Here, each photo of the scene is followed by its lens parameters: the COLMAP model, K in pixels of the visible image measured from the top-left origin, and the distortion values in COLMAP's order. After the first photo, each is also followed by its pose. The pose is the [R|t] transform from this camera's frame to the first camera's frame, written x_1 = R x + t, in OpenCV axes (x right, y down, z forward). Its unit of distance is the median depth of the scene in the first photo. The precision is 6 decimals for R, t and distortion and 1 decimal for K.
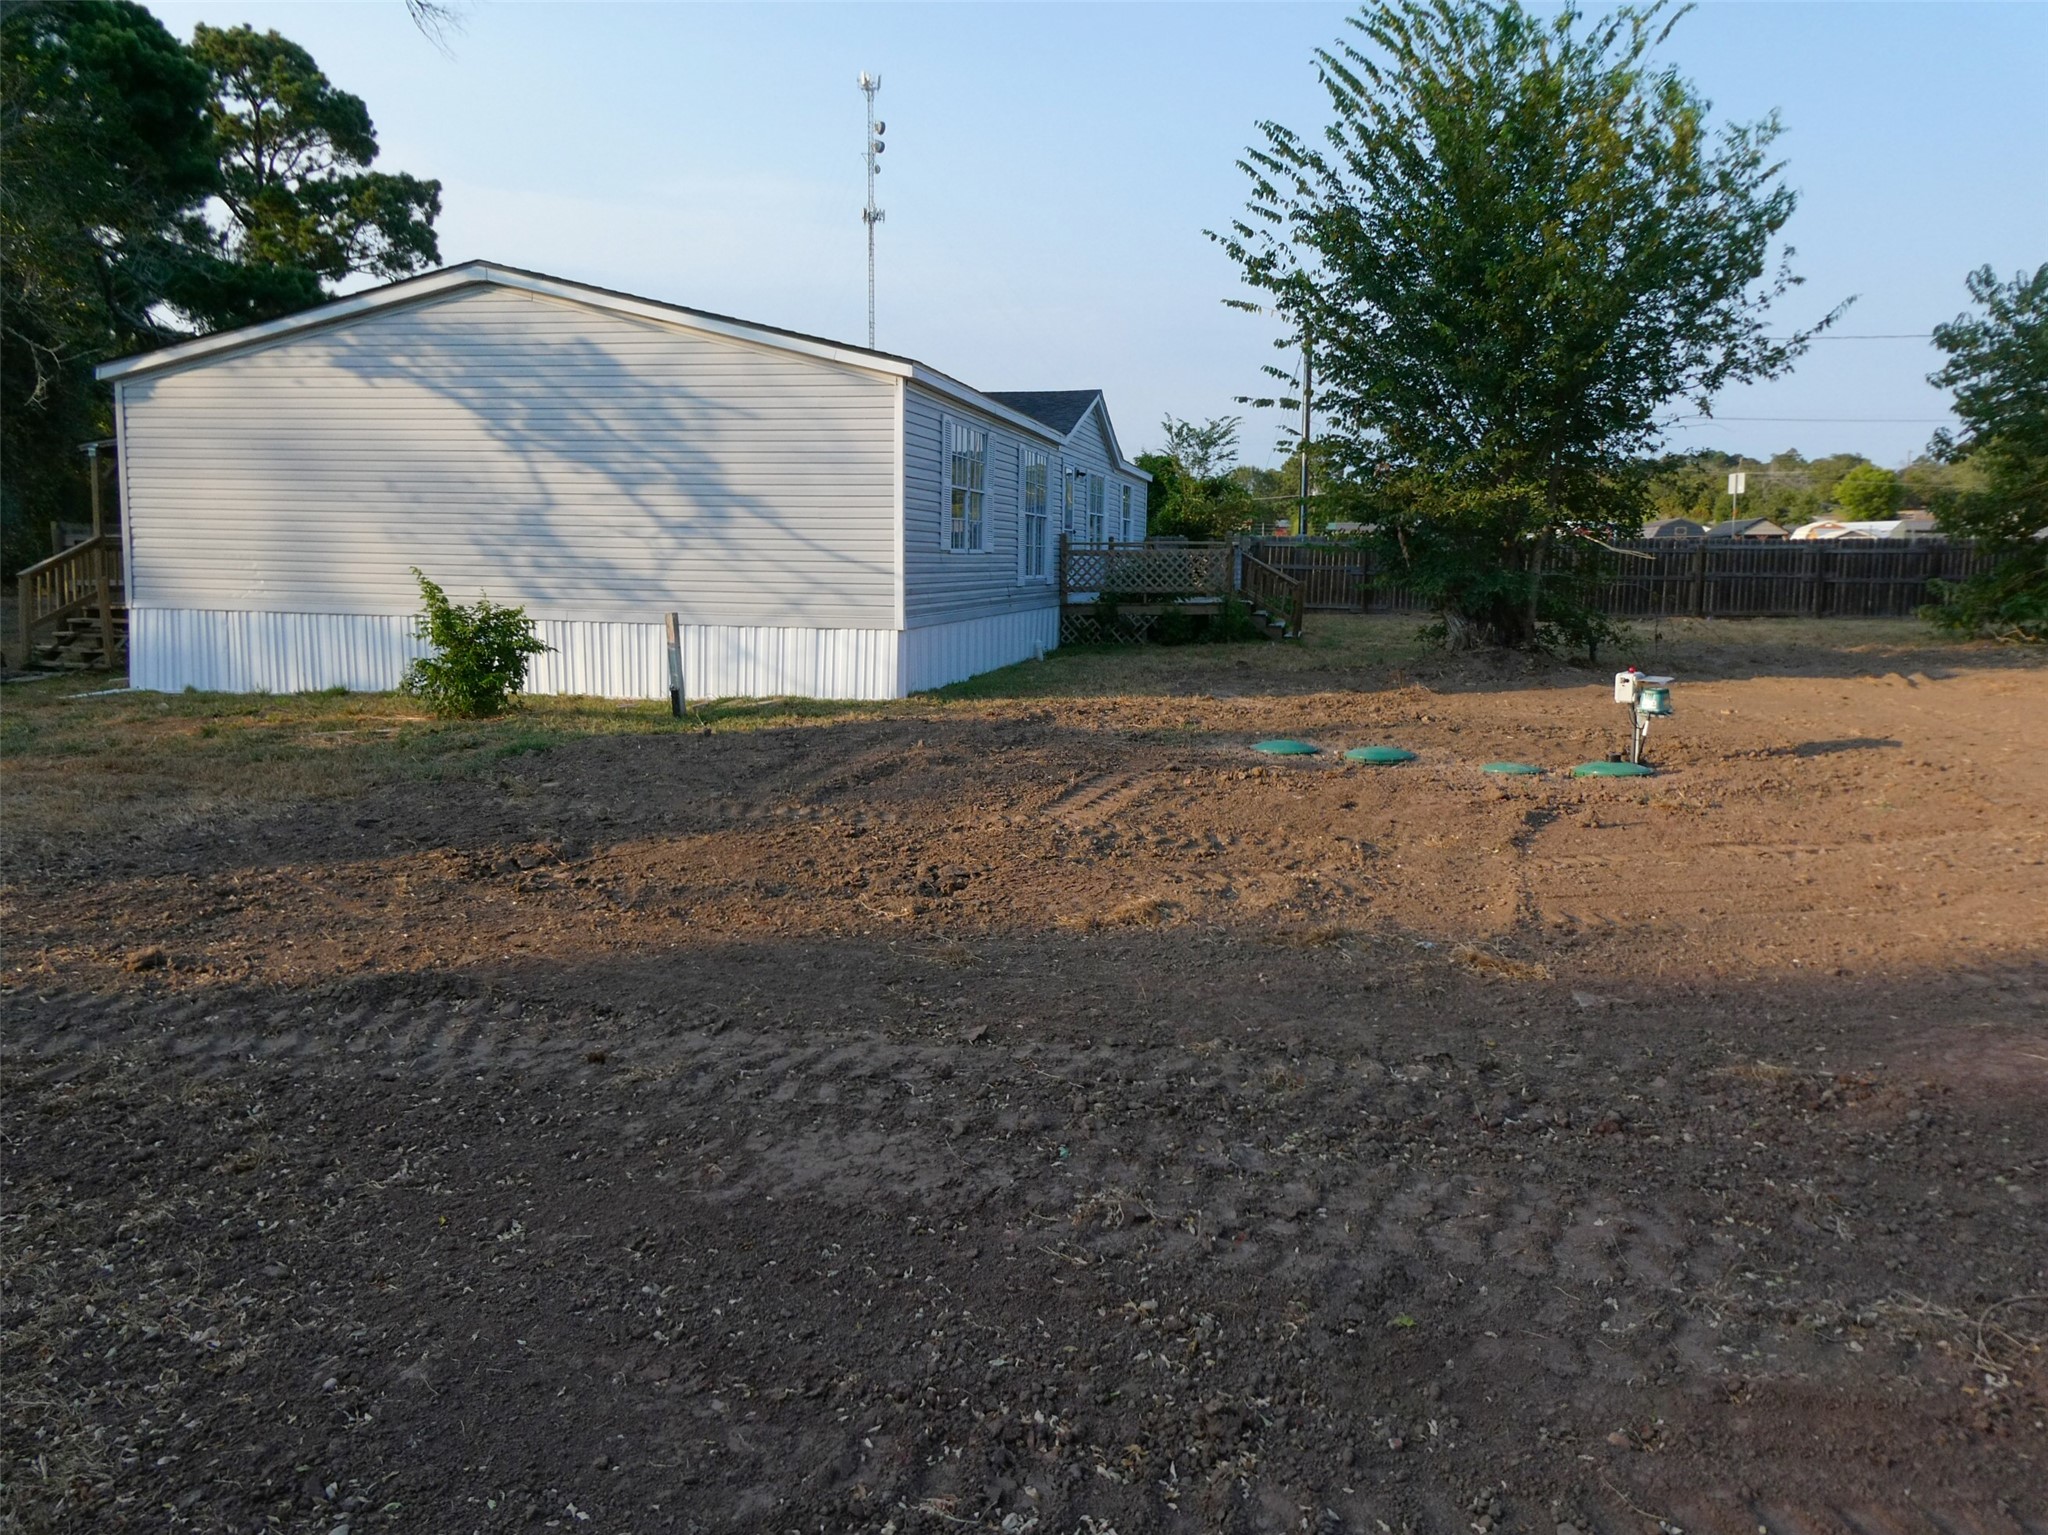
lens RADIAL K [[1489.9, 0, 1025.9], [0, 1489.9, 723.7], [0, 0, 1]] dist [0.053158, -0.073331]
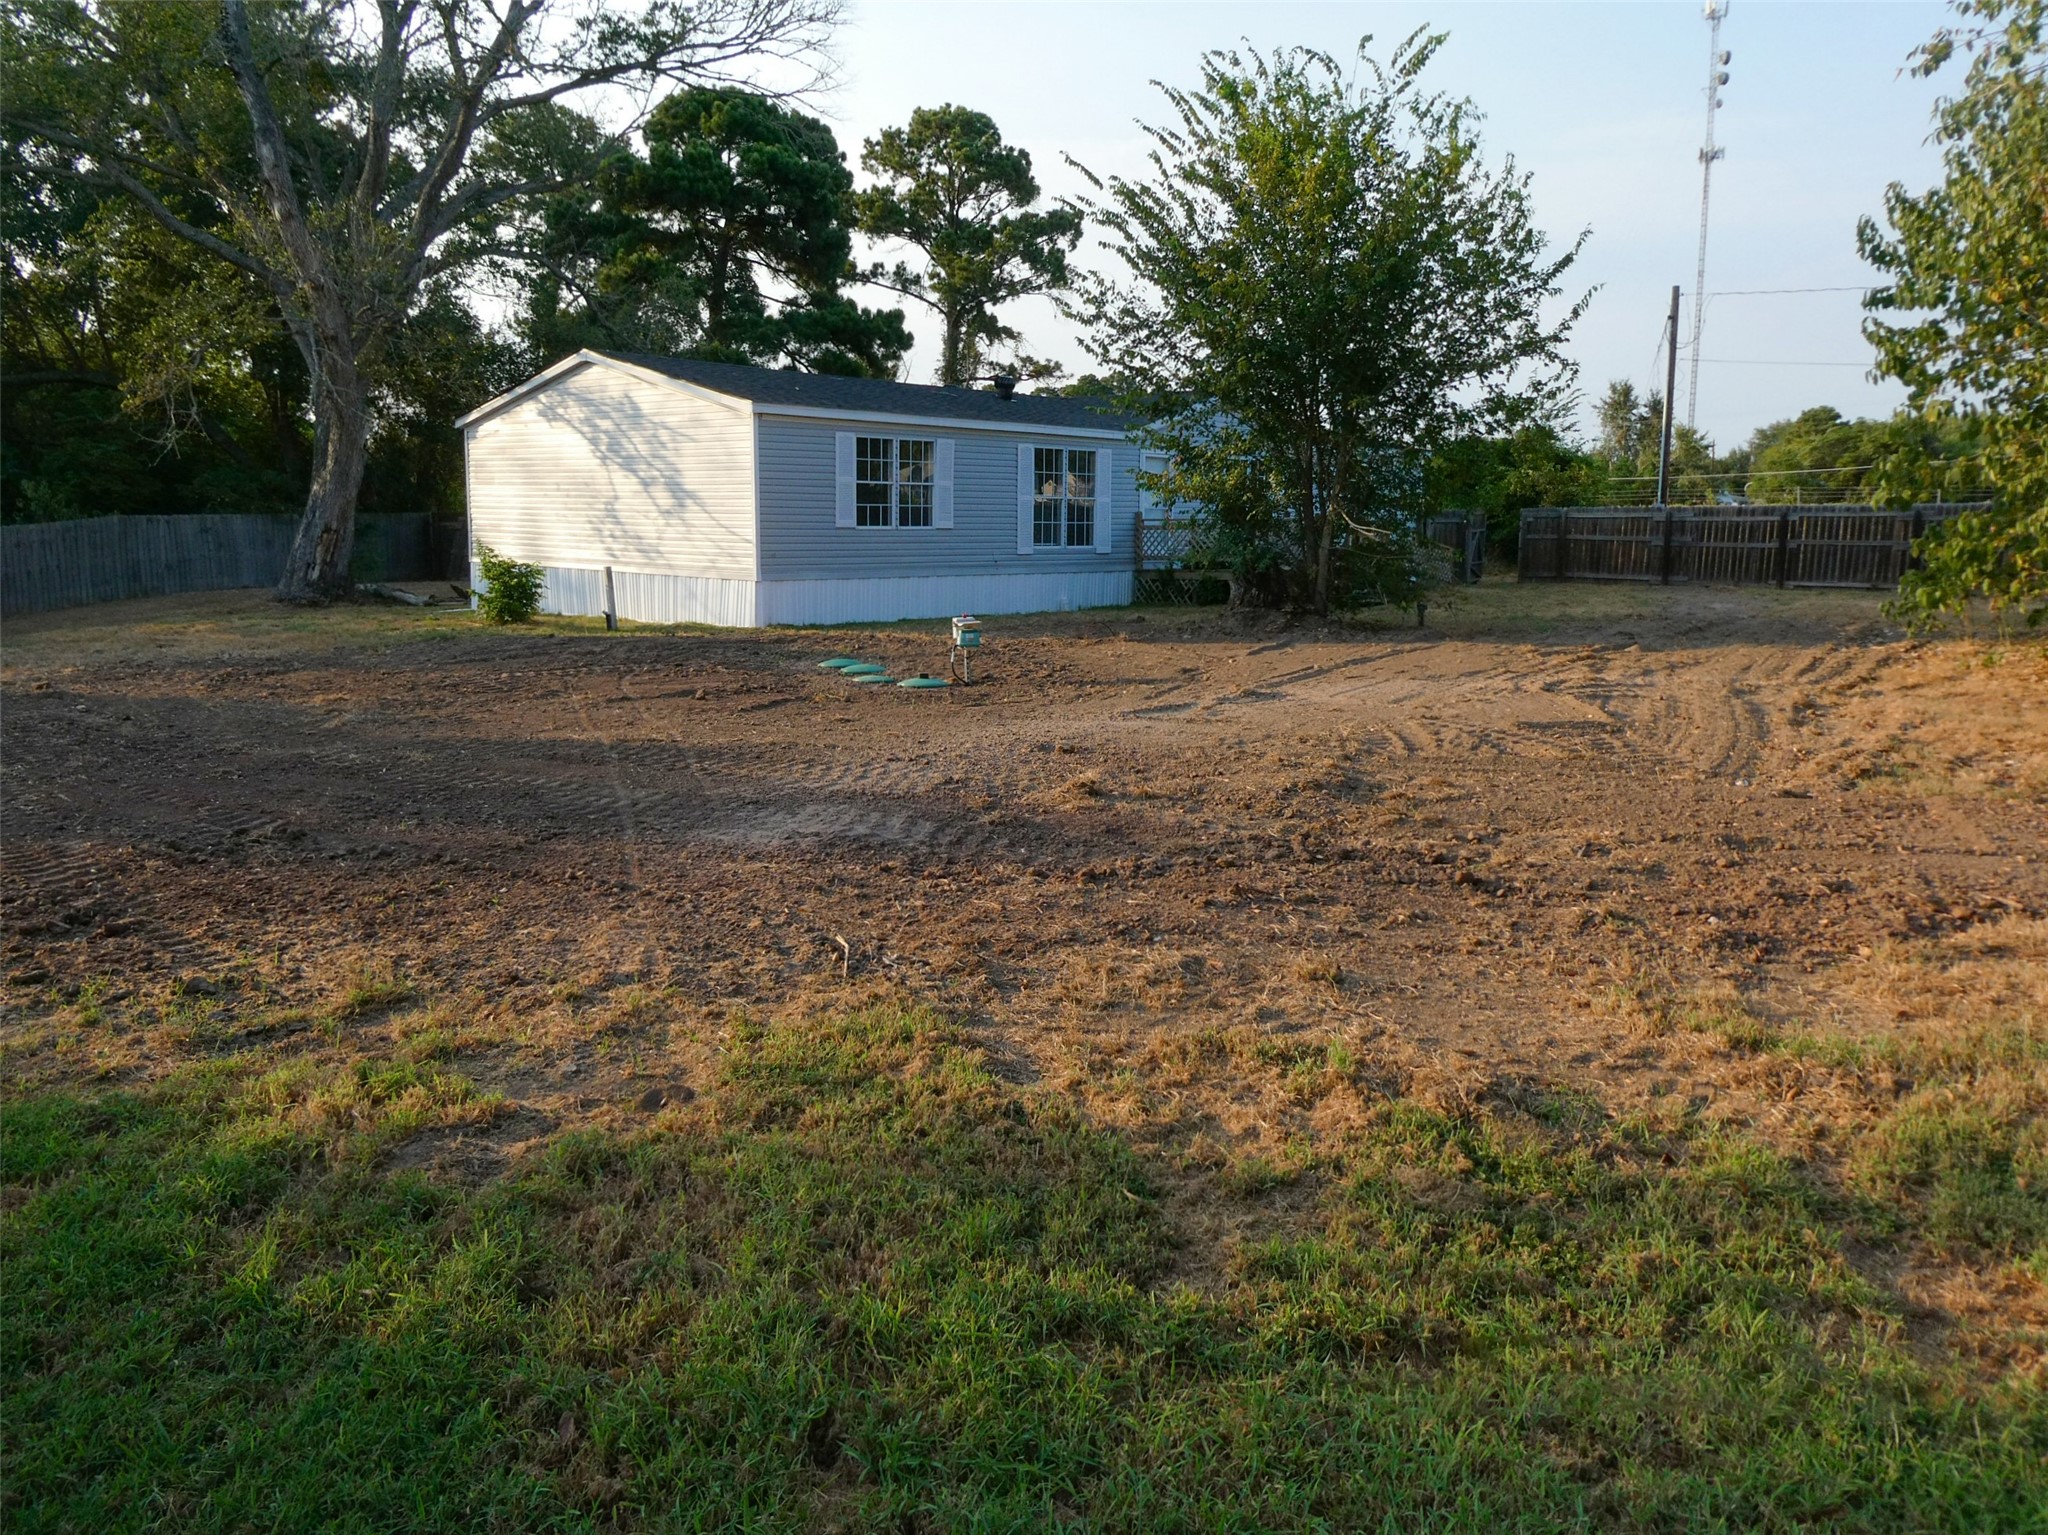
lens RADIAL K [[1489.9, 0, 1025.9], [0, 1489.9, 723.7], [0, 0, 1]] dist [0.053158, -0.073331]
pose [[0.843496, 0.072447, -0.532228, 0.451684], [-0.061344, 0.997372, 0.038542, 0.003009], [0.533621, 0.000139, 0.845724, -0.059217]]
